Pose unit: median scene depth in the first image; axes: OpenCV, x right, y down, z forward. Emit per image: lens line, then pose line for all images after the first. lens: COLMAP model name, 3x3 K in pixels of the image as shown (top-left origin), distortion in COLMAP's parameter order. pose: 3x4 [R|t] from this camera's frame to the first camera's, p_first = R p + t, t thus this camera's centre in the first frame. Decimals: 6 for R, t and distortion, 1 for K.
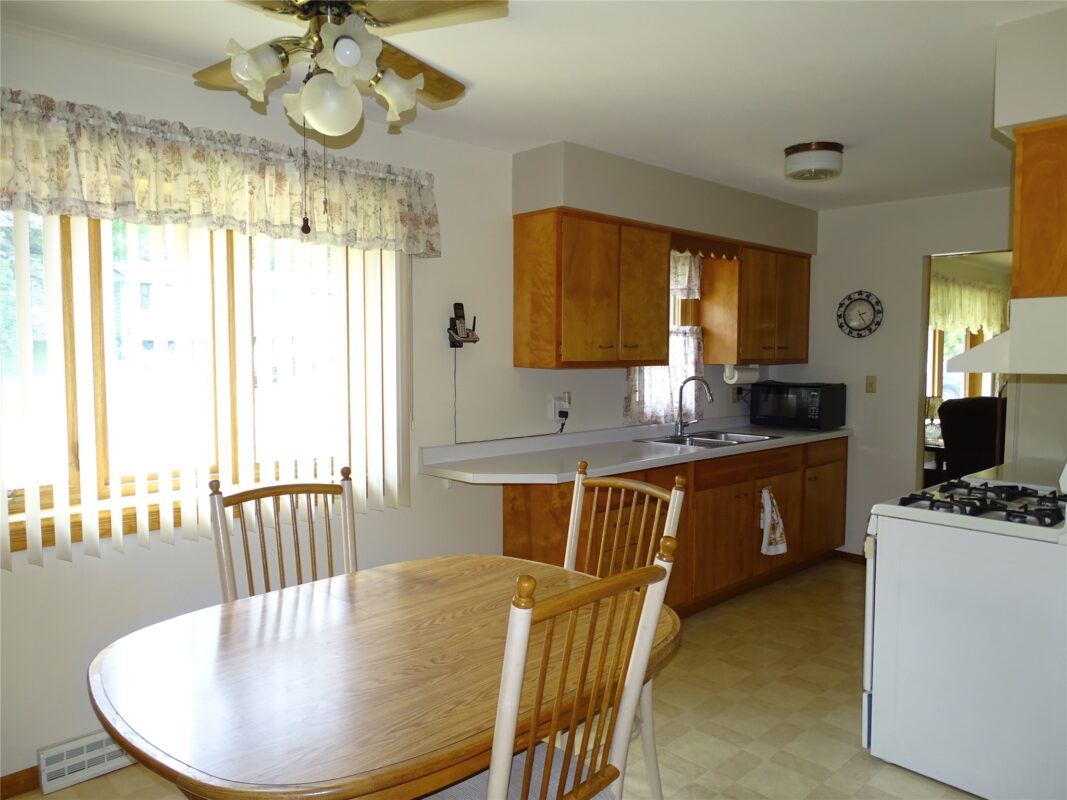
lens RADIAL K [[760.9, 0, 533.3], [0, 760.9, 394.9], [0, 0, 1]] dist [-0.031108, -0.003602]
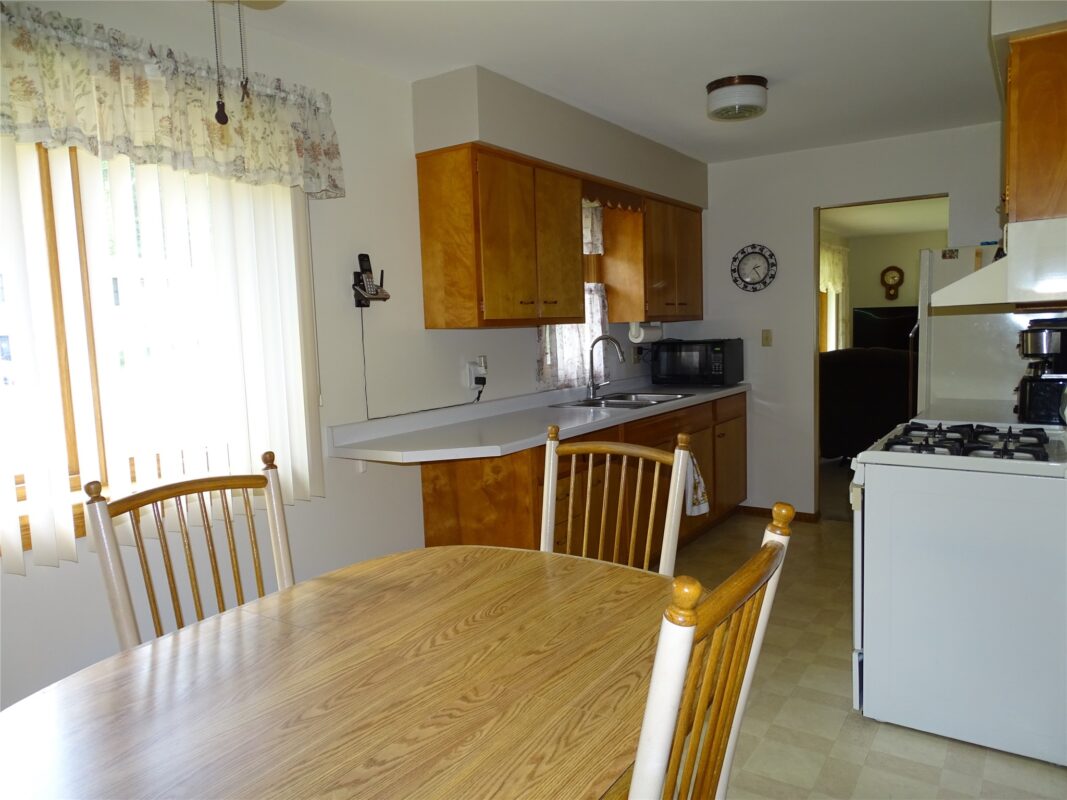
lens RADIAL K [[746.0, 0, 530.9], [0, 746.0, 399.0], [0, 0, 1]] dist [-0.018707, 0.002551]
pose [[0.975671, -0.056672, 0.211788, -0.108276], [0.049377, 0.997996, 0.039578, 0.018389], [-0.213606, -0.028158, 0.976514, 0.151719]]
